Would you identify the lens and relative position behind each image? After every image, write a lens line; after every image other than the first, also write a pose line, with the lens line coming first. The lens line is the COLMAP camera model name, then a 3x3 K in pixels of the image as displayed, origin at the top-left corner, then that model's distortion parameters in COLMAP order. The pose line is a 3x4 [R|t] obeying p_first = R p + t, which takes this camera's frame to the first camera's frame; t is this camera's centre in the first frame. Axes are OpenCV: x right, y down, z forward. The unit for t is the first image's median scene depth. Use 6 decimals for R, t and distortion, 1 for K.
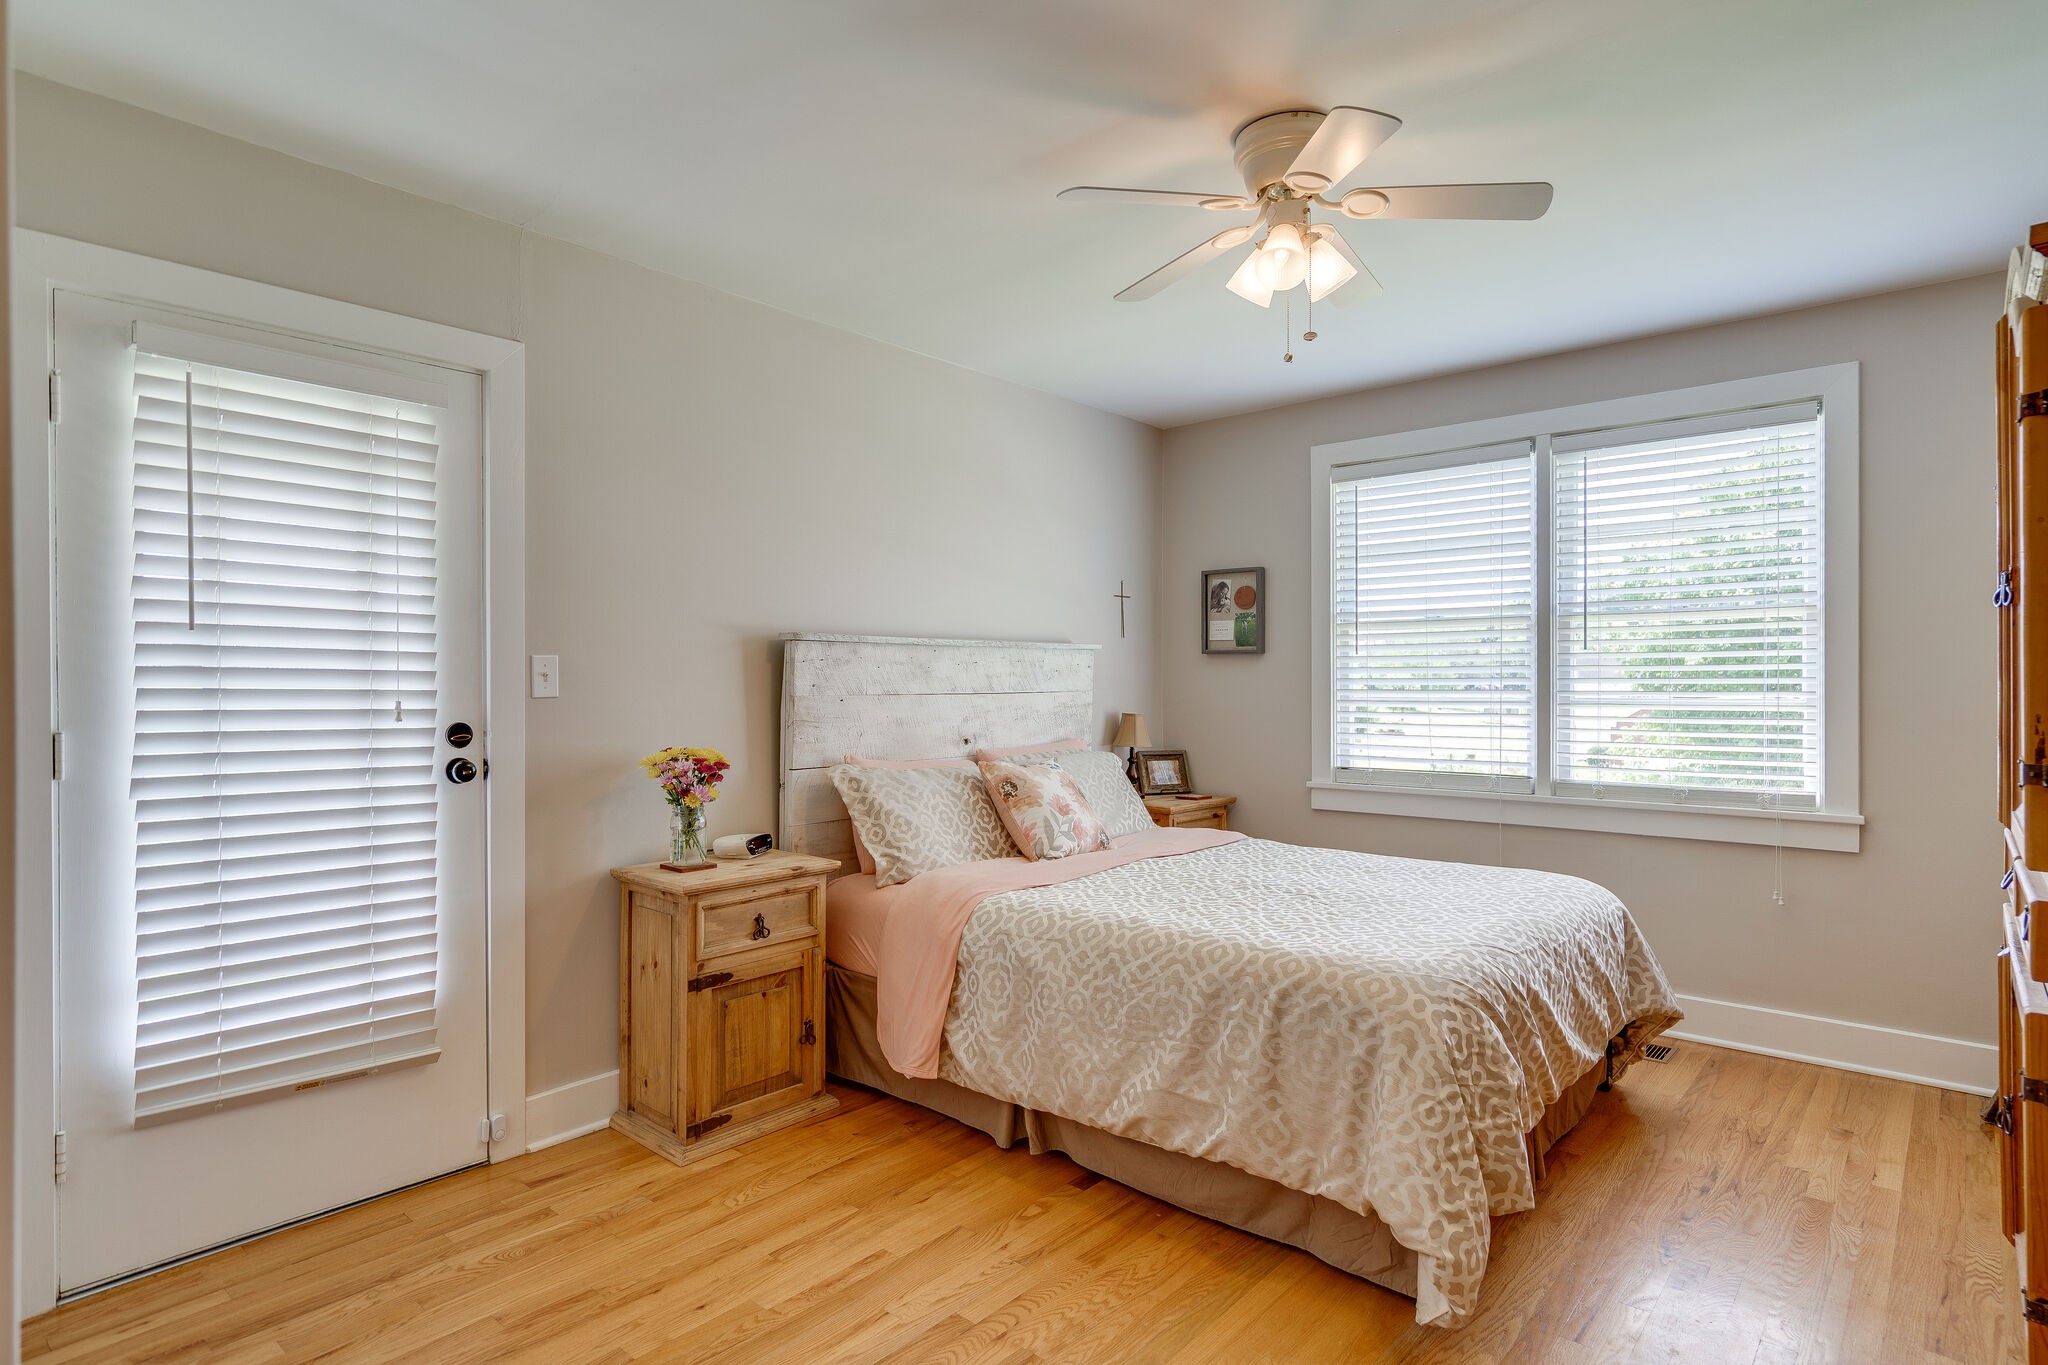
lens RADIAL K [[1086.5, 0, 1035.1], [0, 1086.5, 676.8], [0, 0, 1]] dist [0.003900, -0.002797]
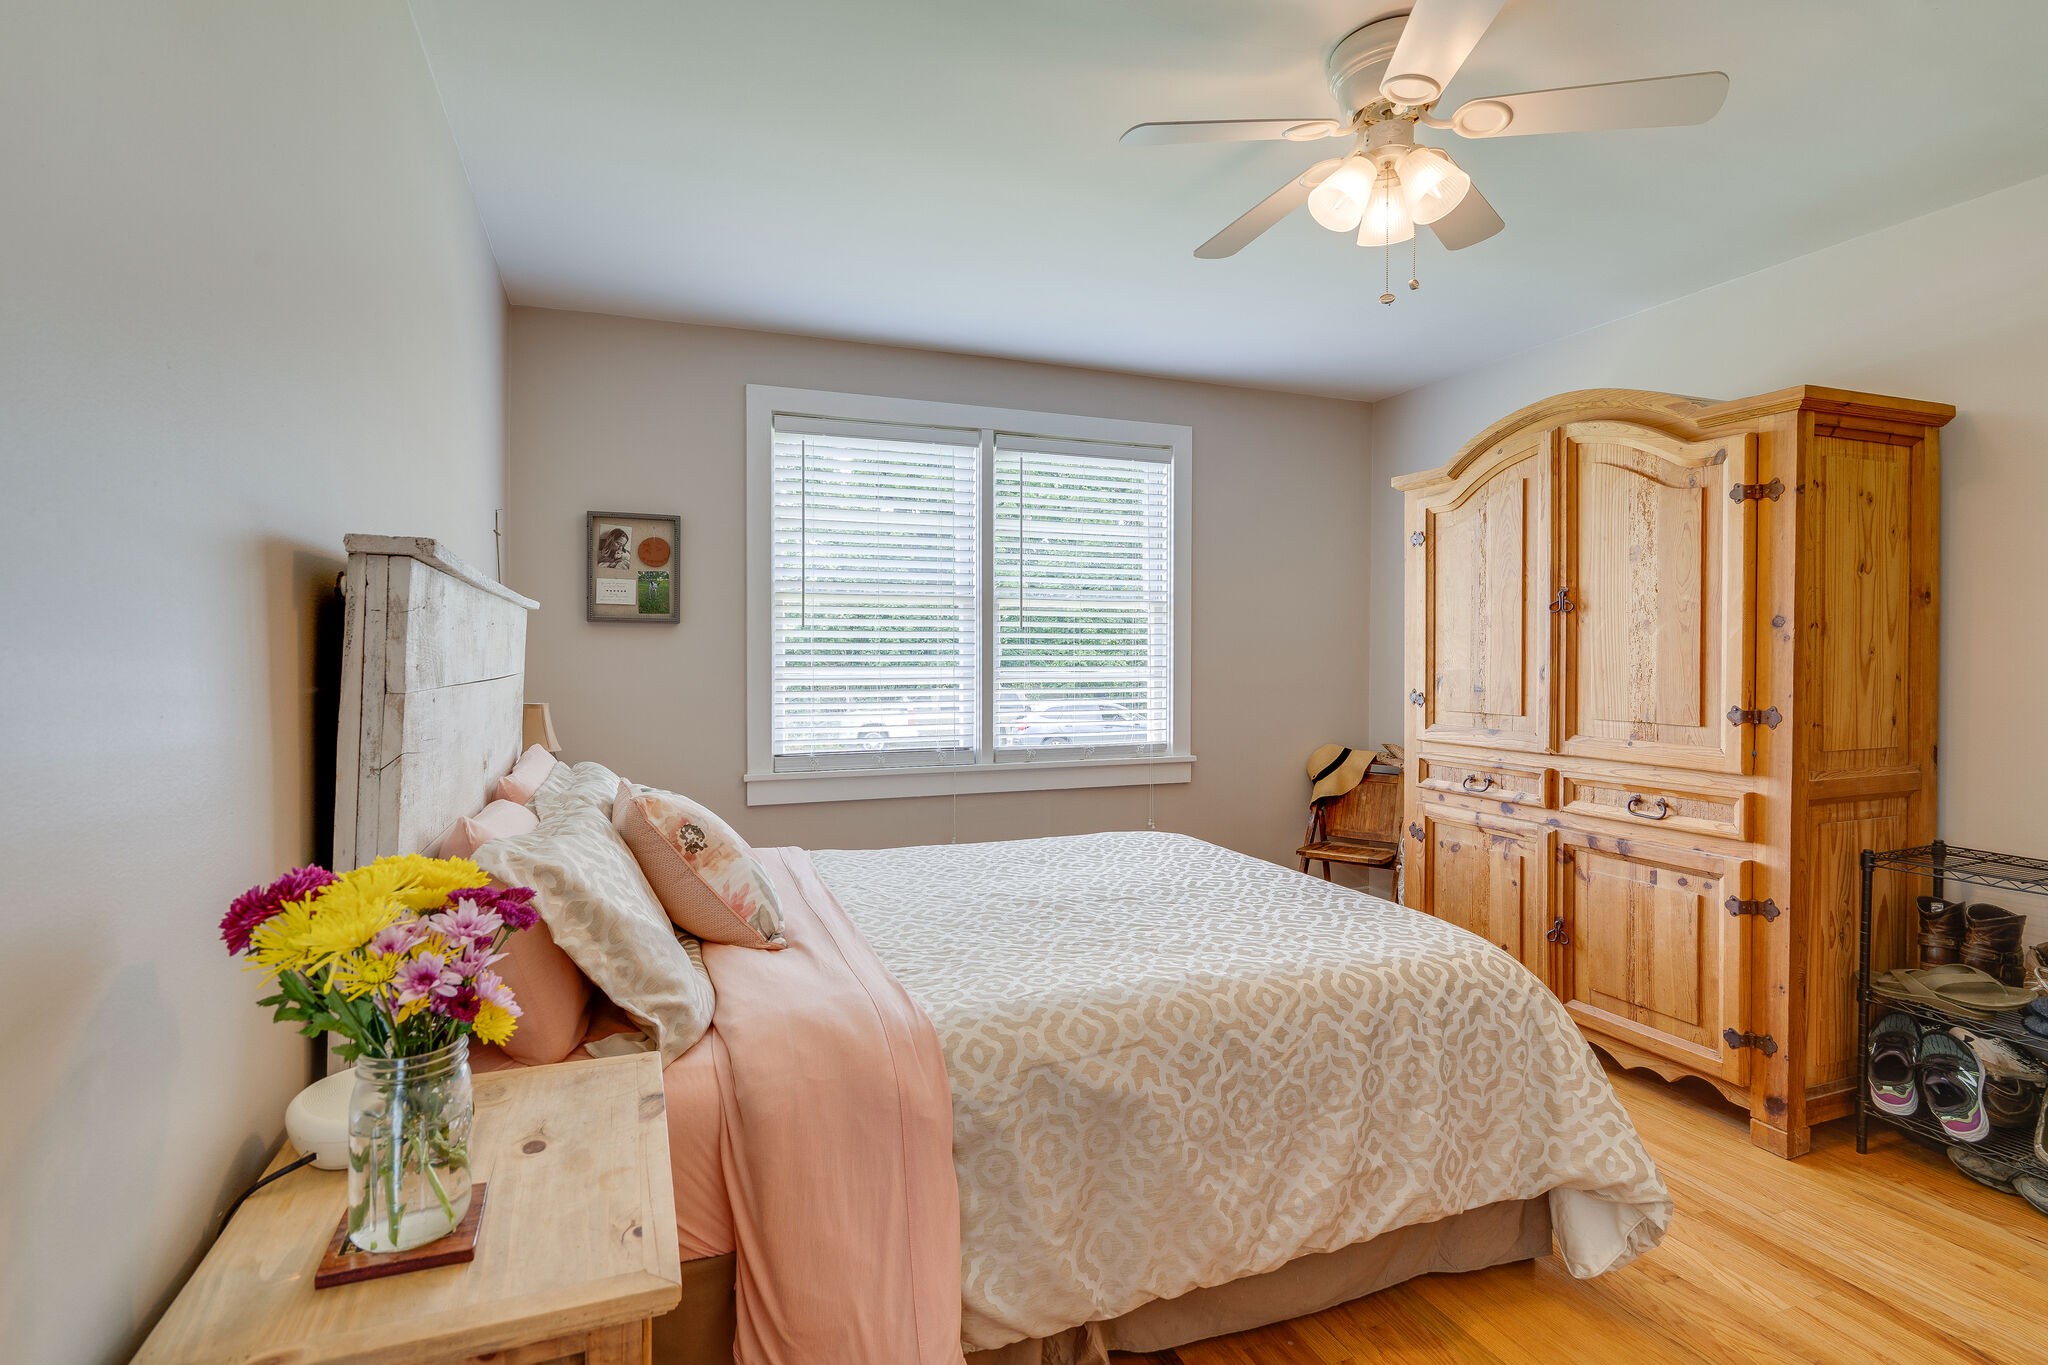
lens RADIAL K [[959.6, 0, 1018.4], [0, 959.6, 667.2], [0, 0, 1]] dist [-0.008979, 0.001873]
pose [[0.478914, -0.007712, 0.877828, -0.541104], [-0.004617, 0.999925, 0.011304, 0.003868], [-0.877850, -0.009466, 0.478842, 0.794277]]
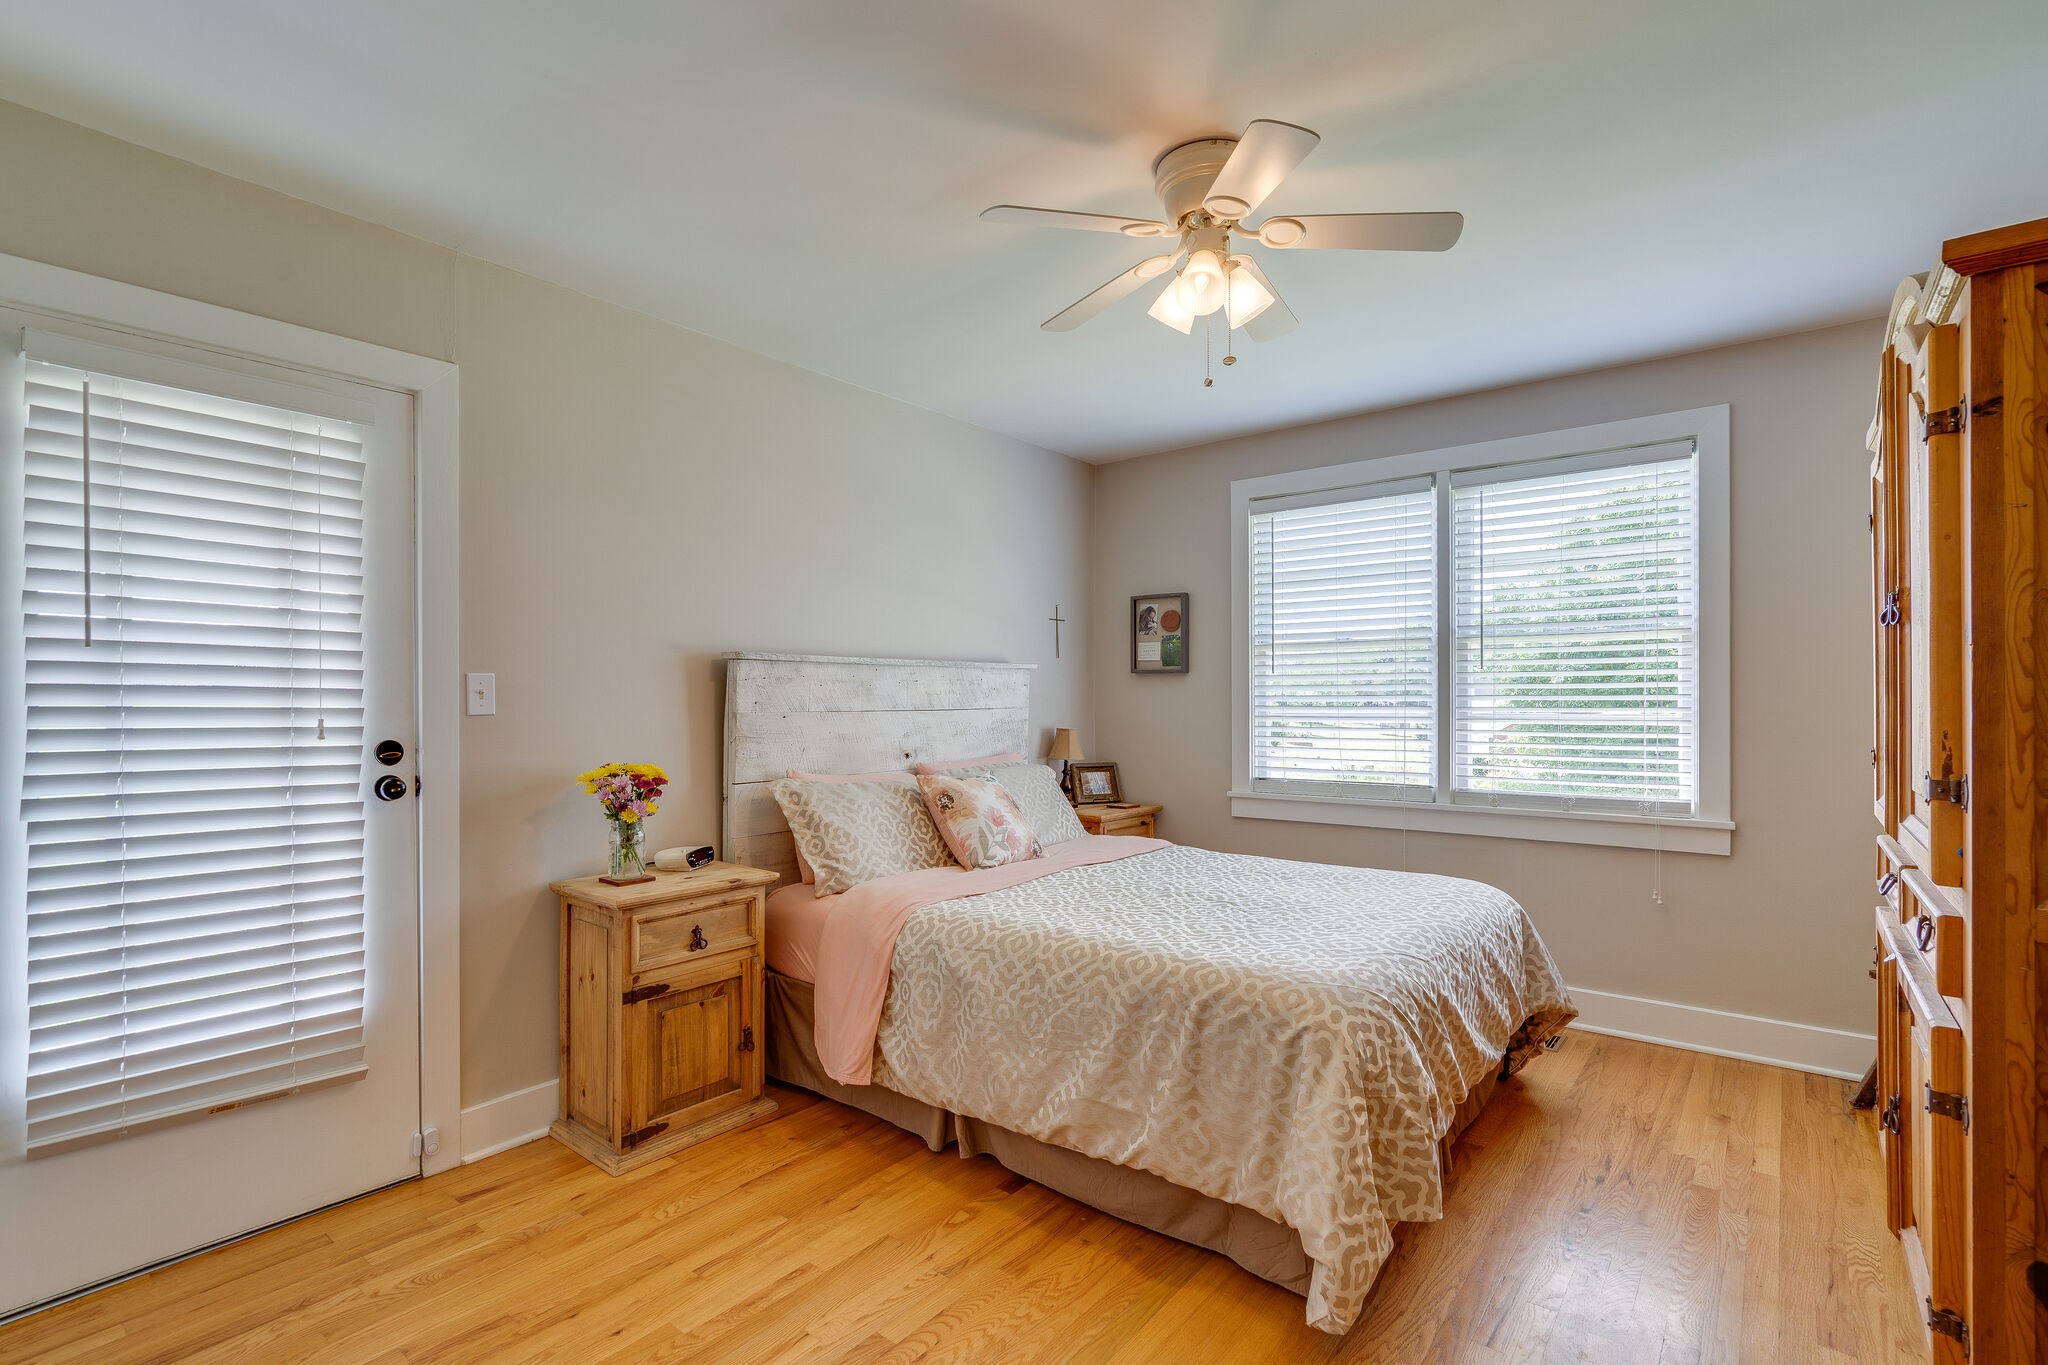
lens RADIAL K [[959.6, 0, 1023.5], [0, 959.6, 695.7], [0, 0, 1]] dist [-0.008979, 0.001873]
pose [[0.999378, -0.000862, 0.035263, 0.024344], [0.000823, 0.999999, 0.001115, 0.000508], [-0.035264, -0.001086, 0.999377, 0.093855]]
